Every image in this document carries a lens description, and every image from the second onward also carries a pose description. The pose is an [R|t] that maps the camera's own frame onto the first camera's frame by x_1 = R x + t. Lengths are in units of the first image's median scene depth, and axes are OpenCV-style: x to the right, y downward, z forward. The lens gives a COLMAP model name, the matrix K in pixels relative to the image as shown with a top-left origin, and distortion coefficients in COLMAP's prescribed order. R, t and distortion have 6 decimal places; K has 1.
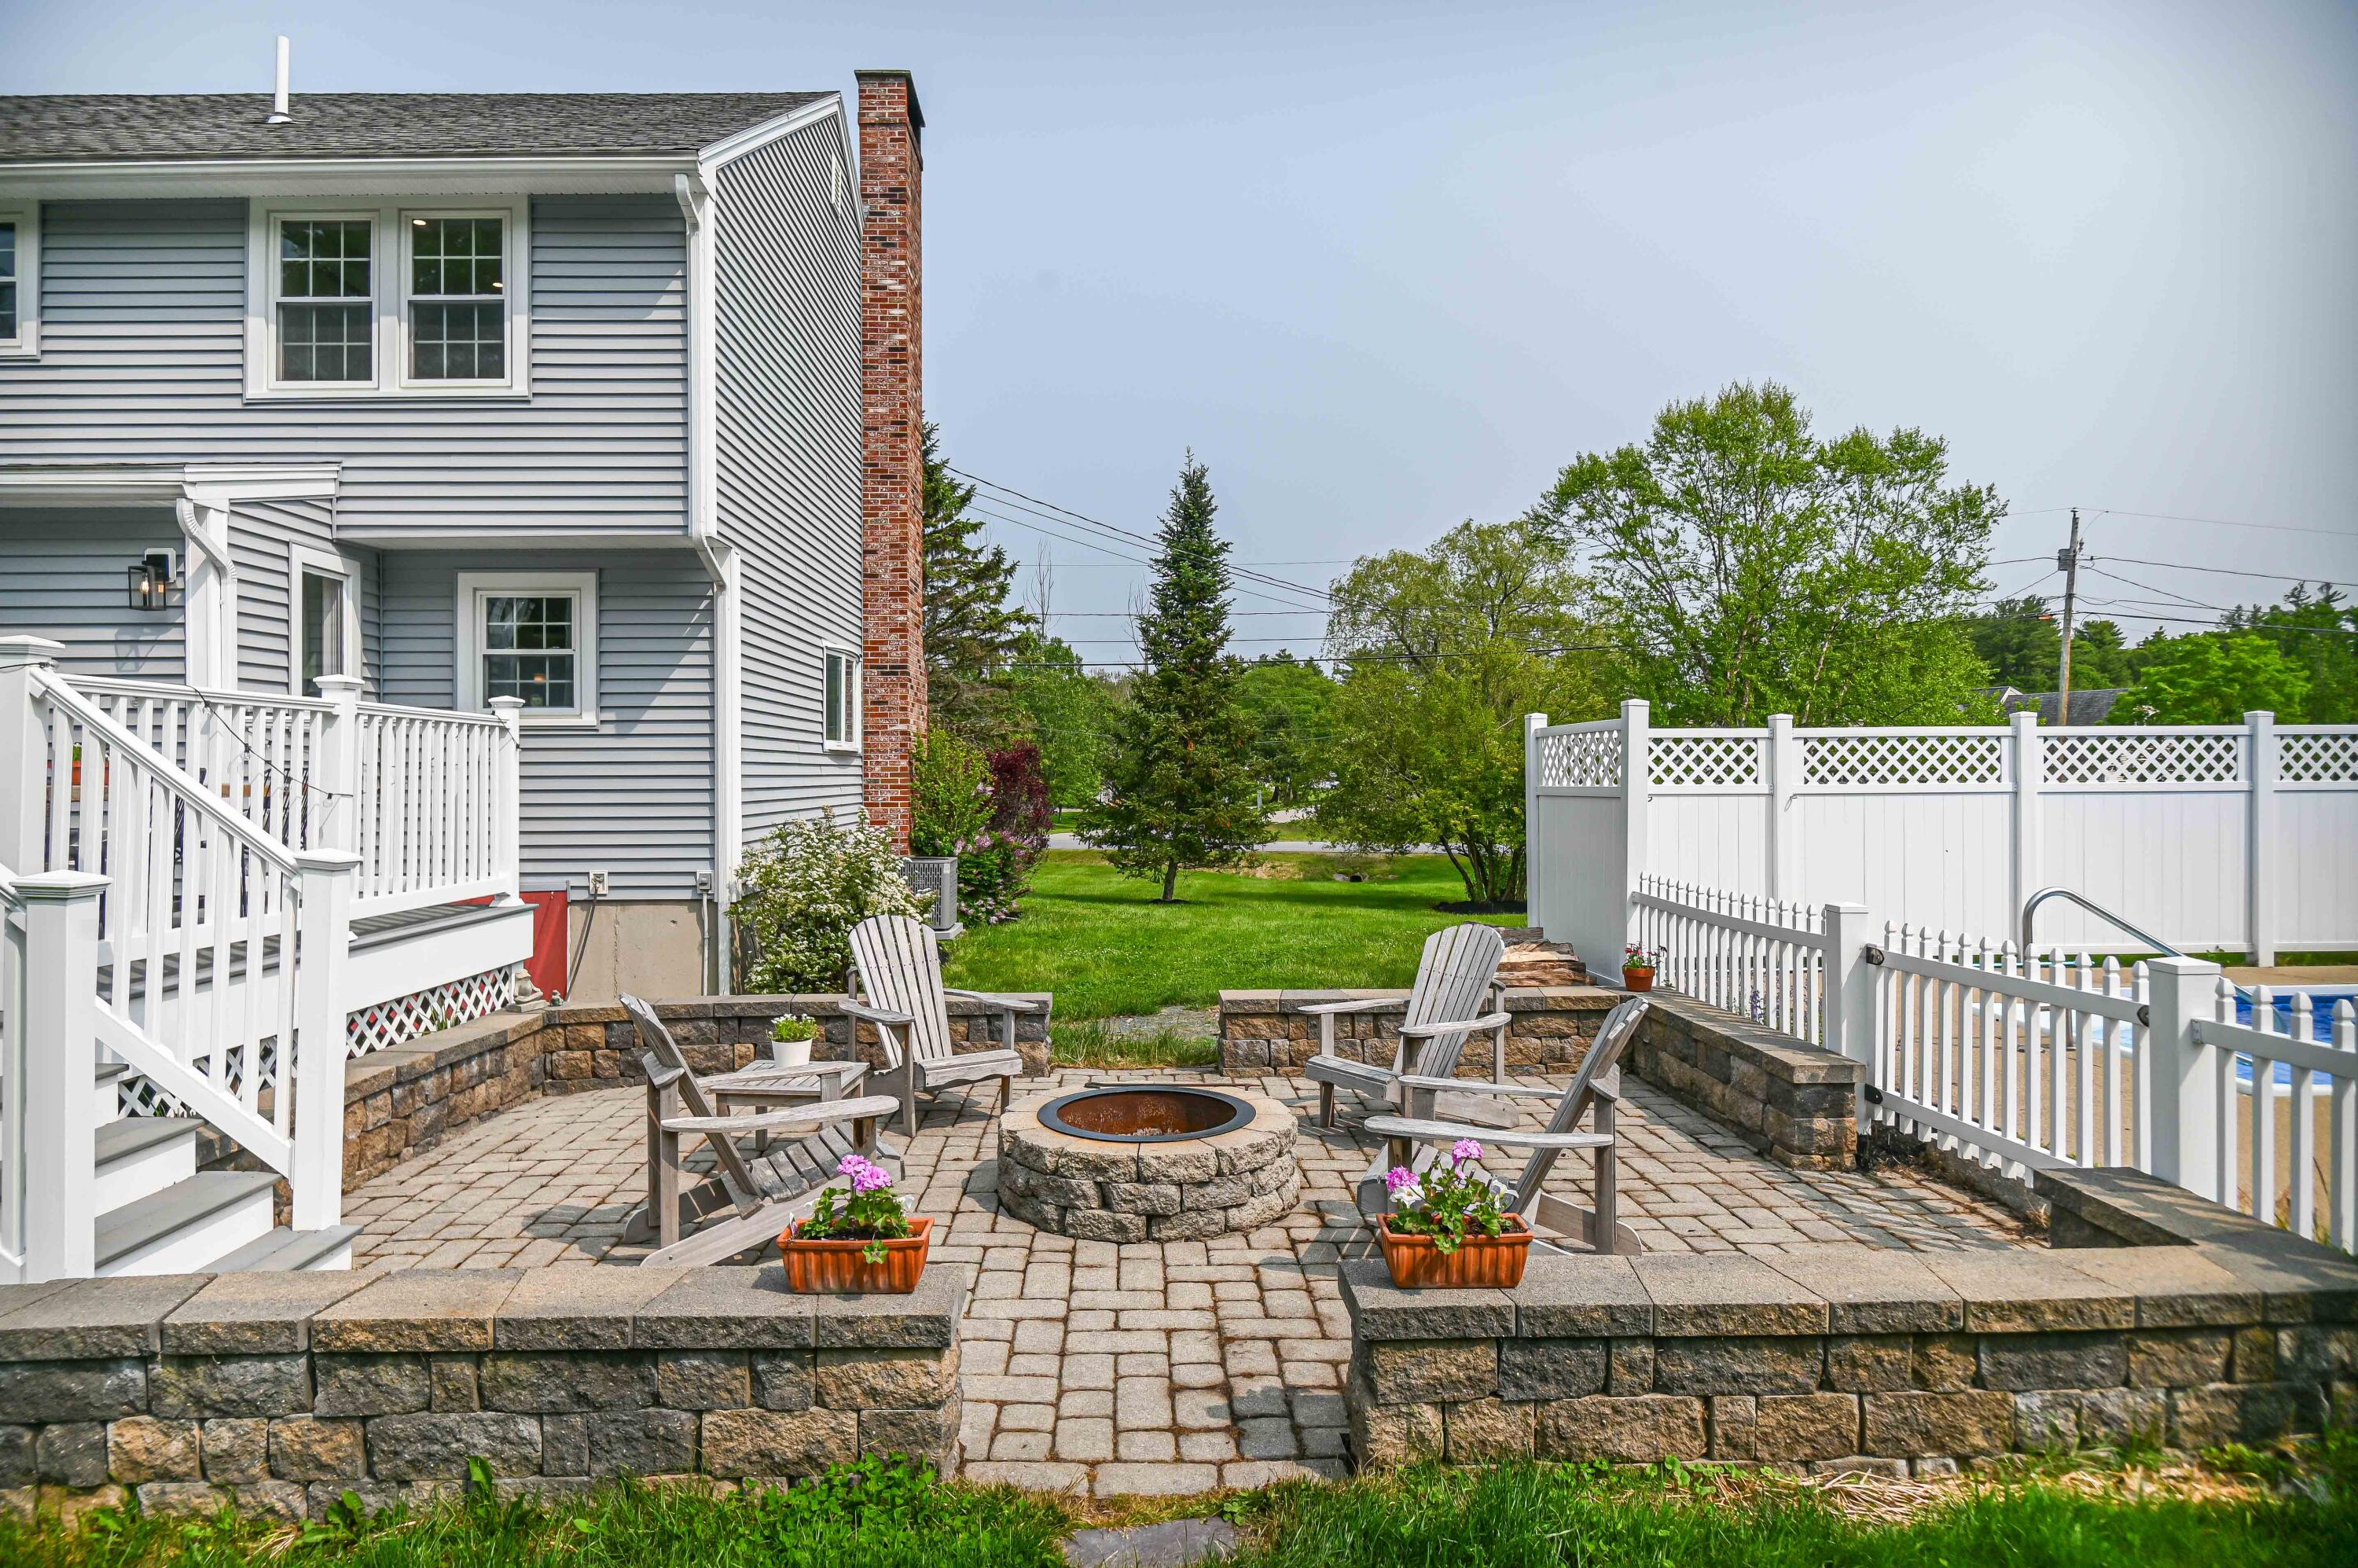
lens RADIAL K [[1351.7, 0, 1134.8], [0, 1351.7, 770.0], [0, 0, 1]] dist [0.025219, -0.026375]
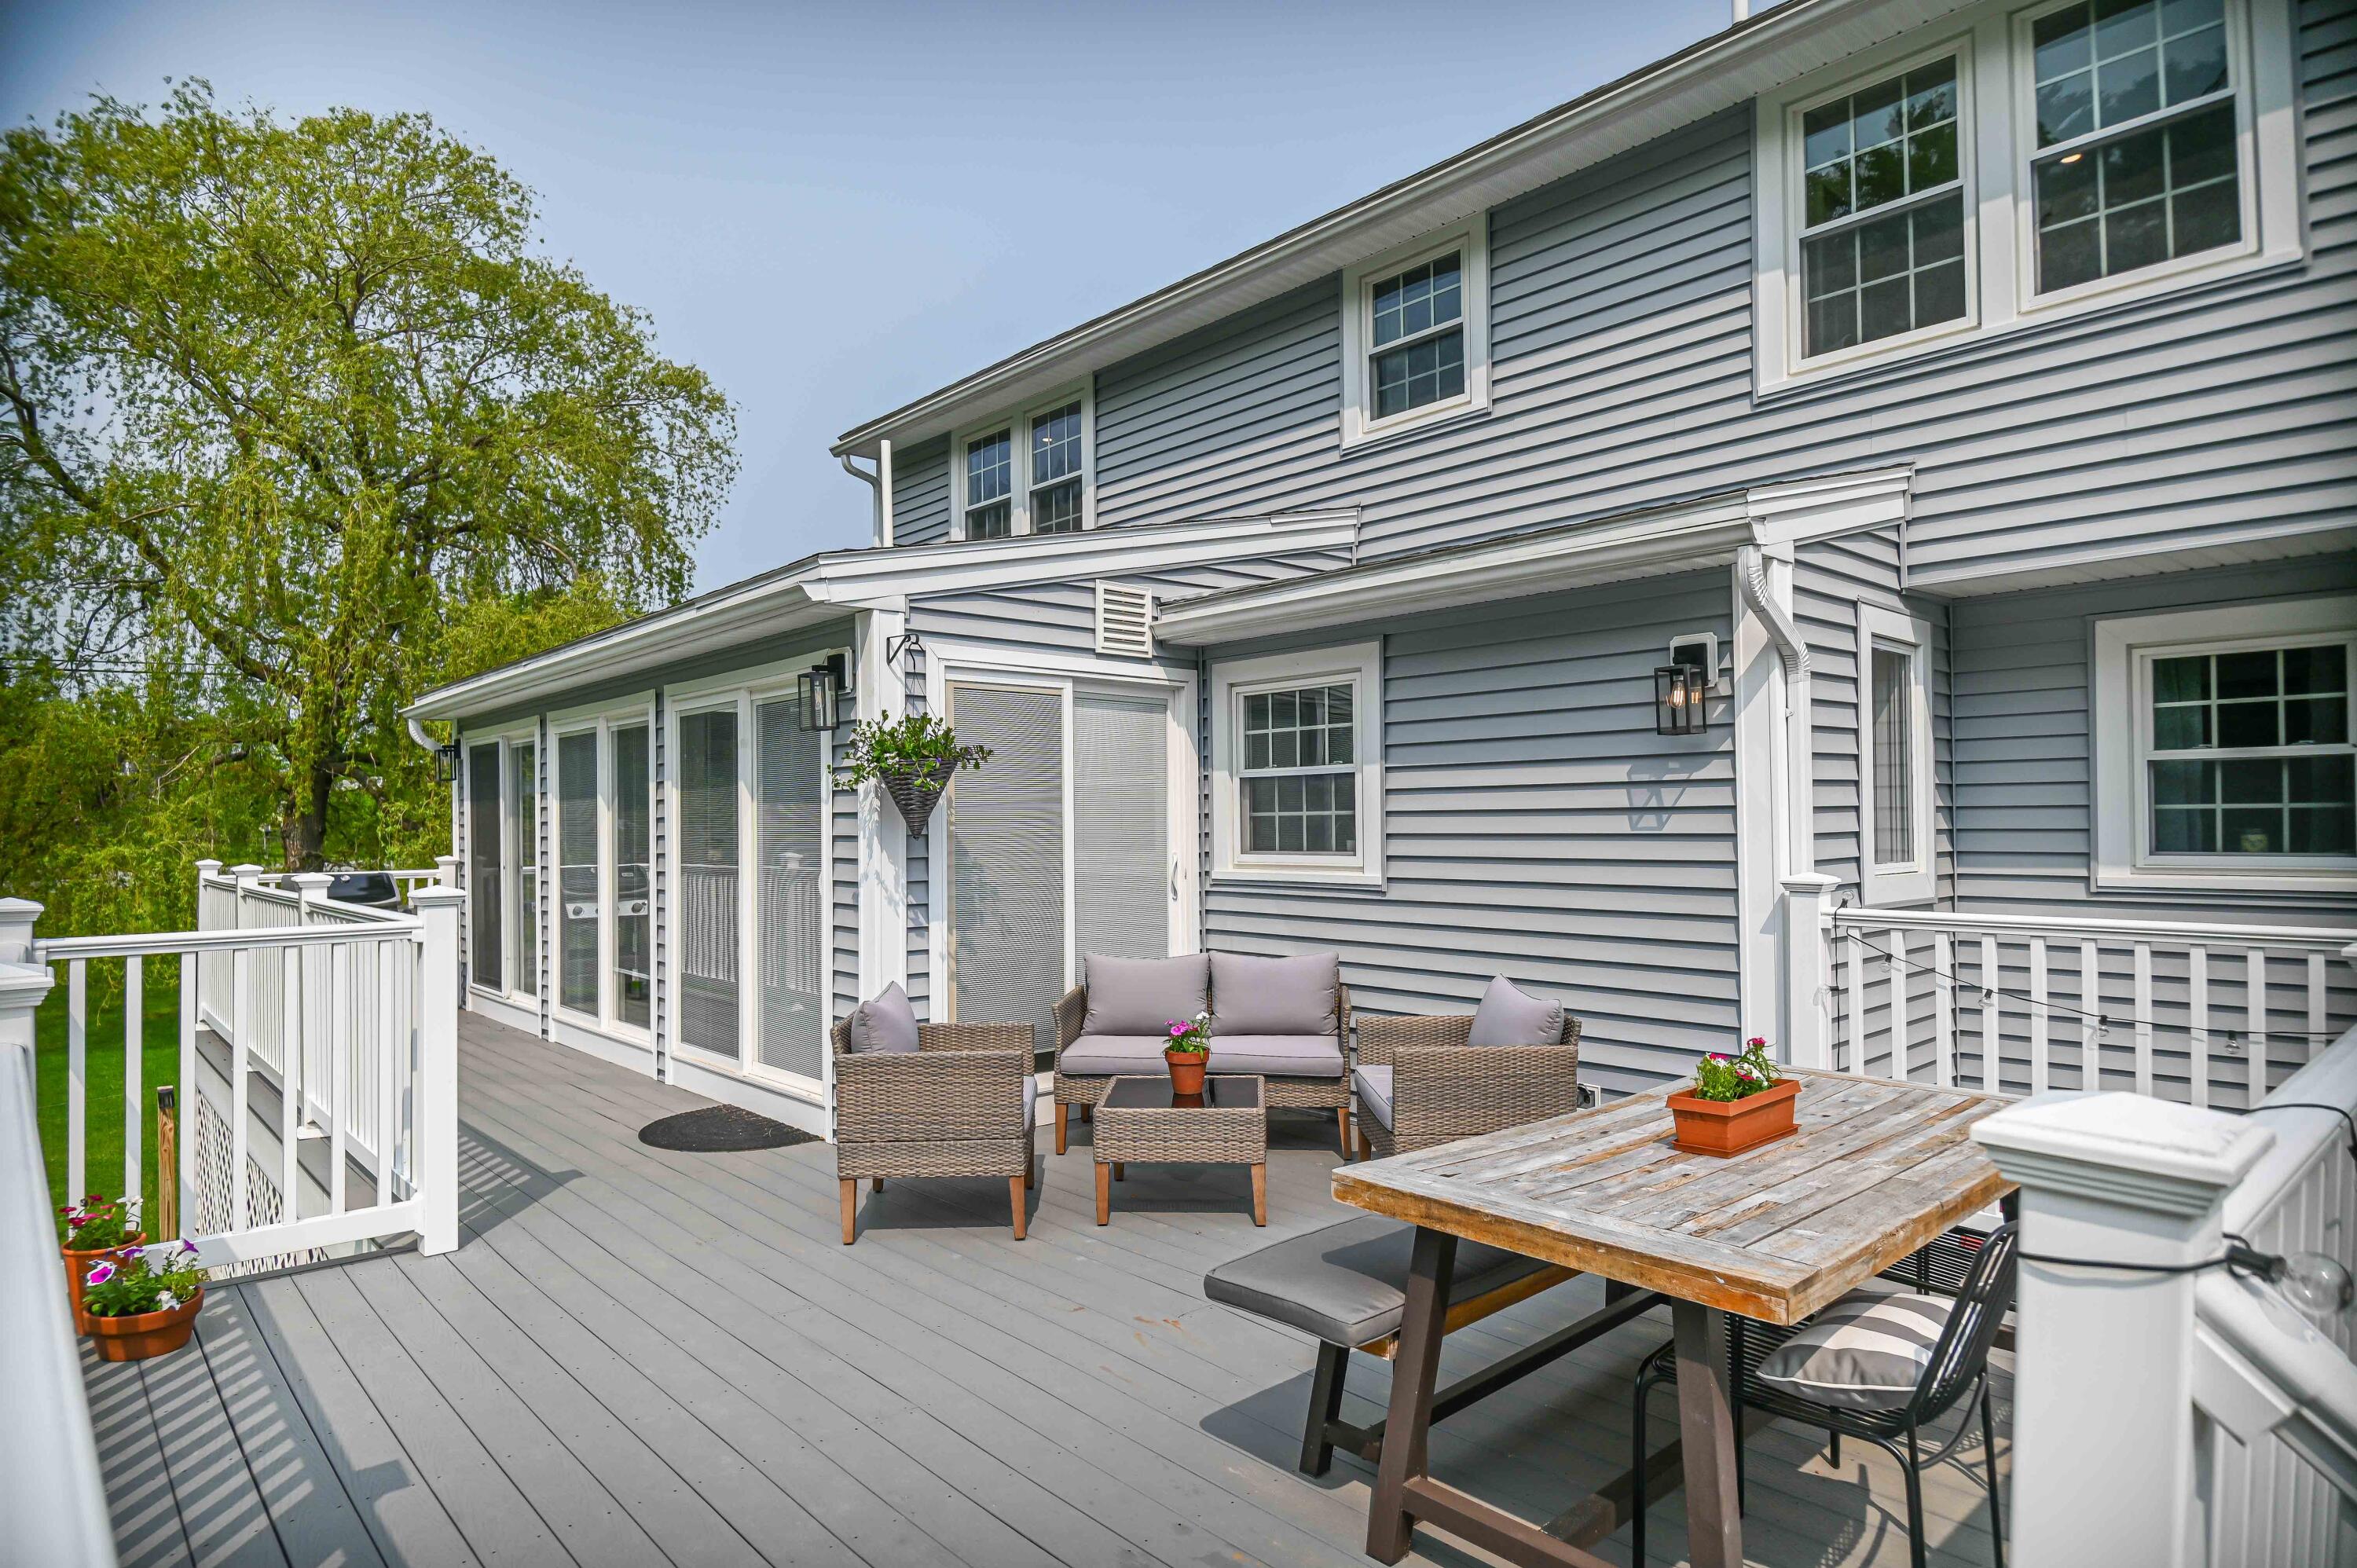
lens RADIAL K [[1303.5, 0, 1151.7], [0, 1303.5, 809.5], [0, 0, 1]] dist [0.009525, -0.022659]
pose [[0.656789, -0.011046, -0.753994, -0.368396], [0.007789, 0.999939, -0.007864, -0.068191], [0.754035, -0.000708, 0.656834, 0.355738]]
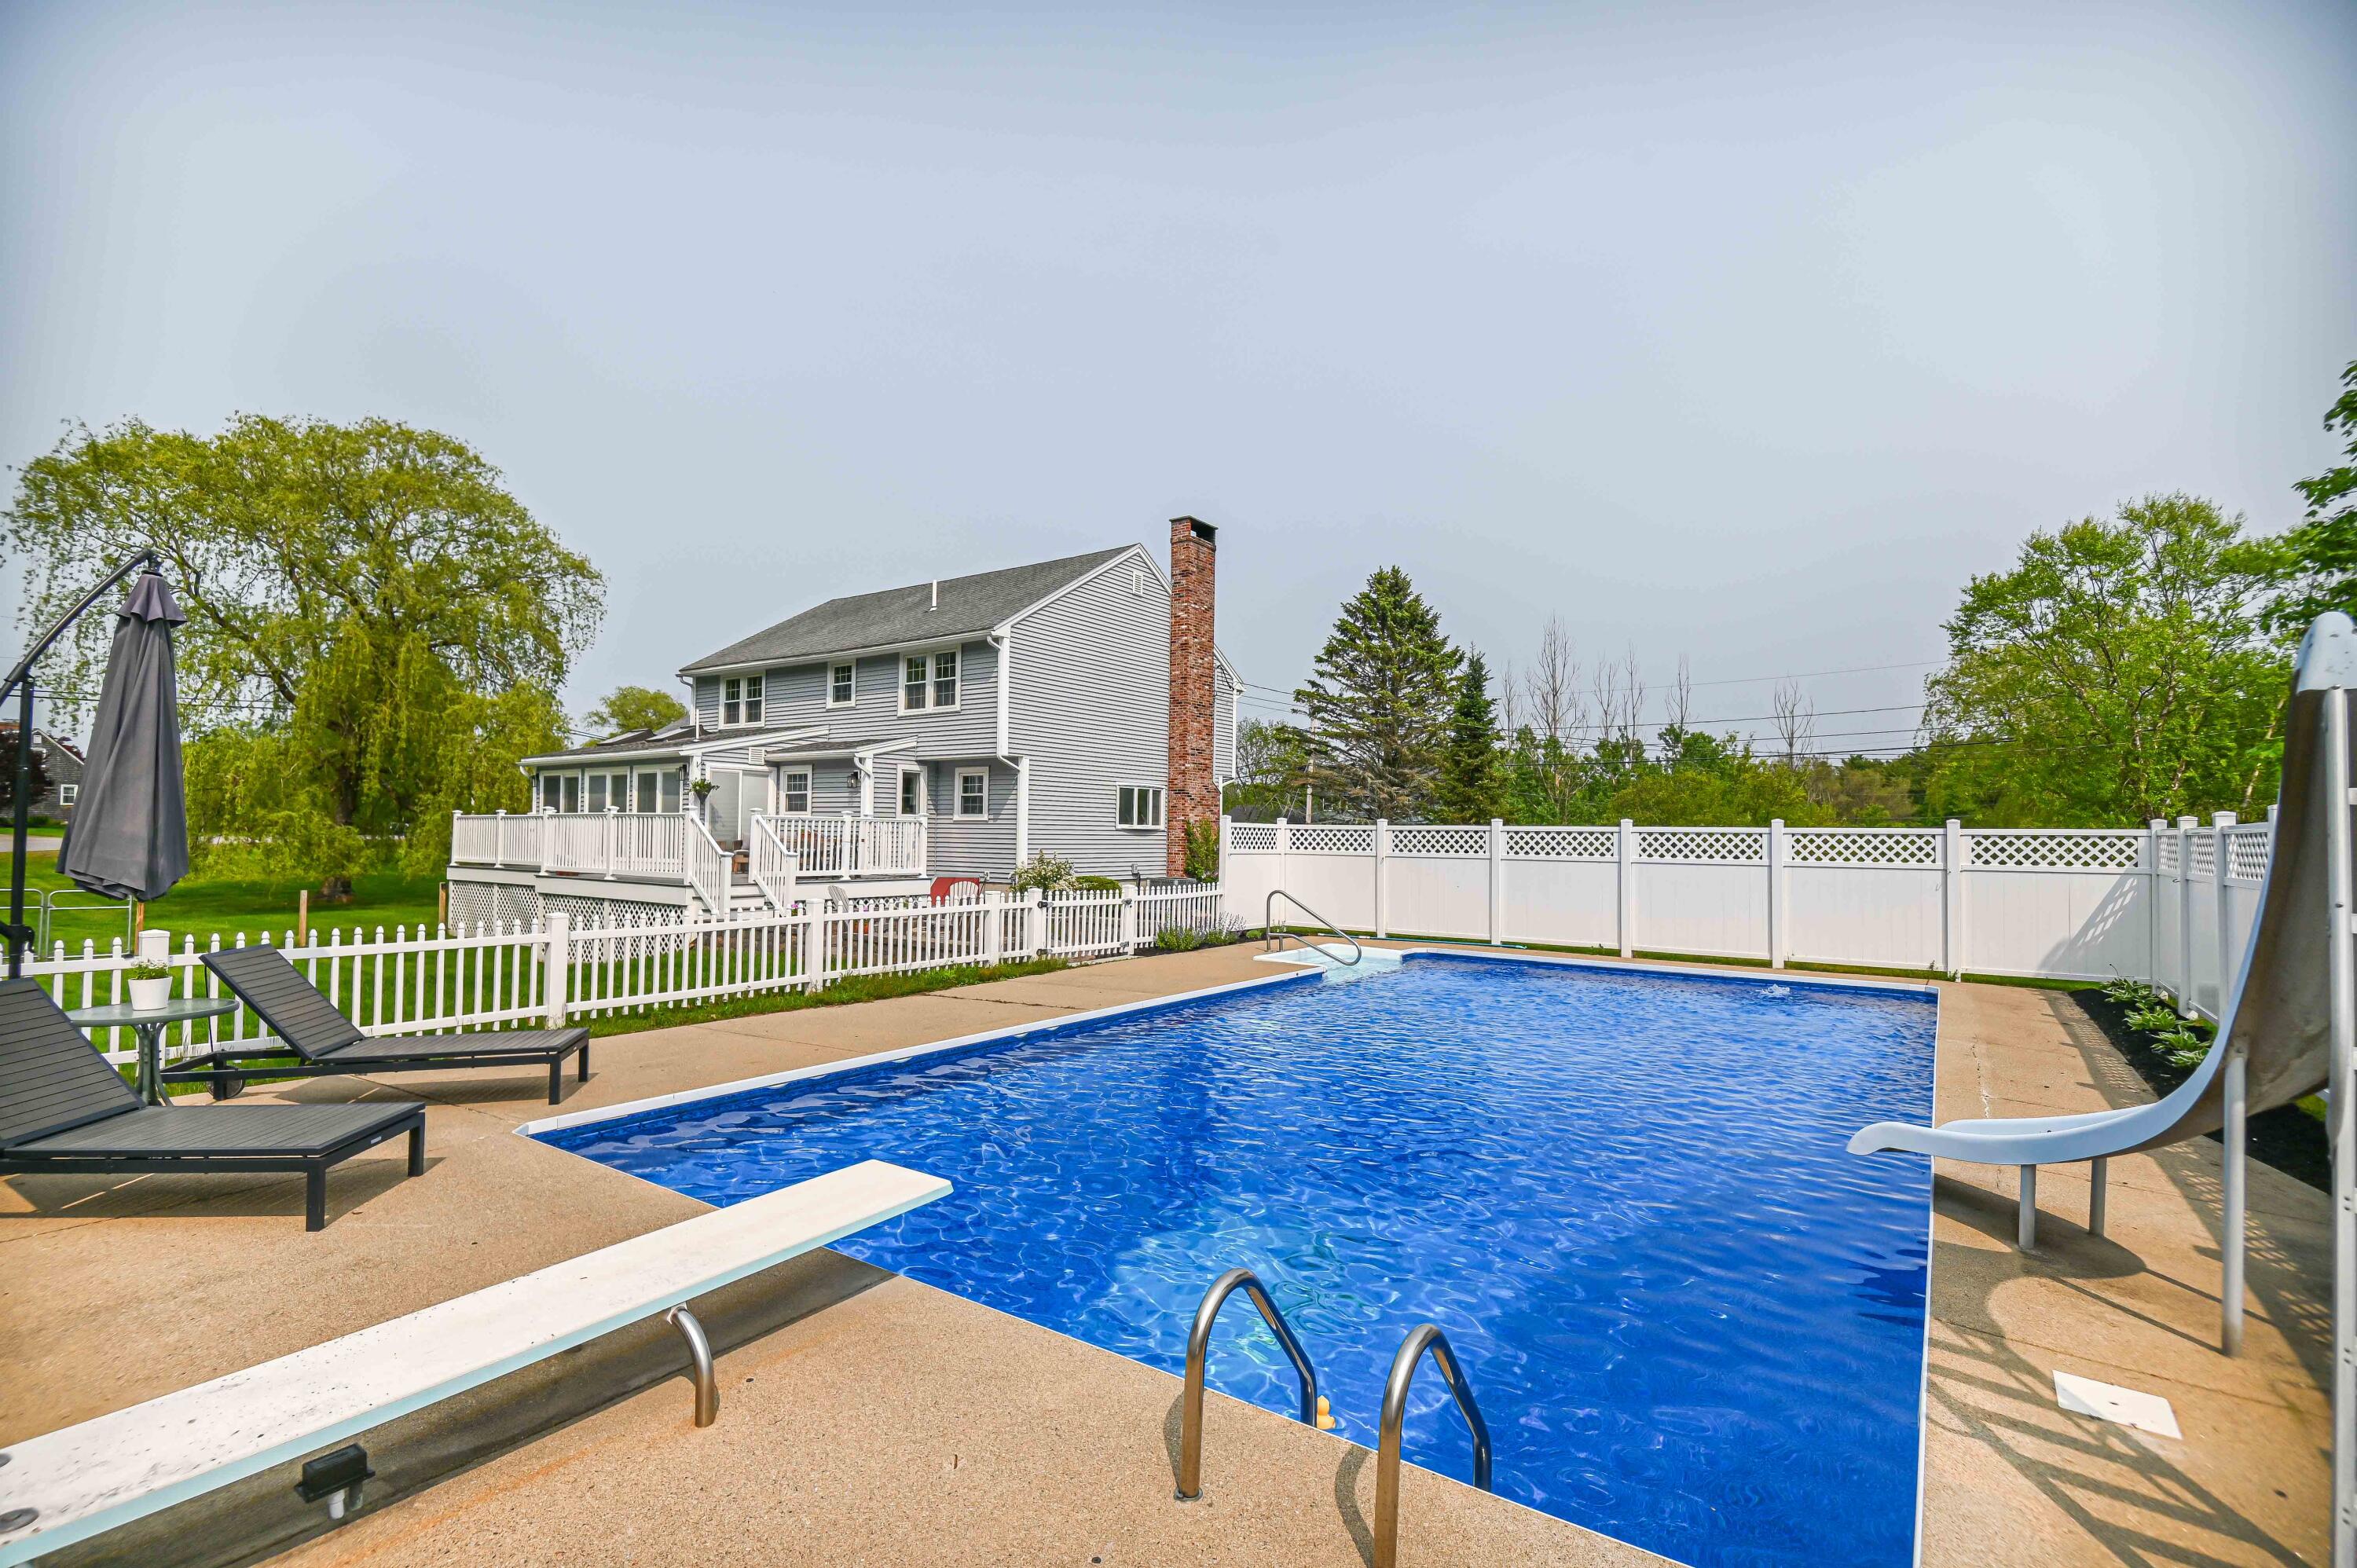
lens RADIAL K [[1067.8, 0, 1181.3], [0, 1067.8, 816.0], [0, 0, 1]] dist [0.003957, -0.011294]
pose [[0.813144, 0.001292, -0.582062, 1.312836], [-0.014184, 0.999745, -0.017596, -0.008854], [0.581890, 0.022564, 0.812954, -0.616939]]
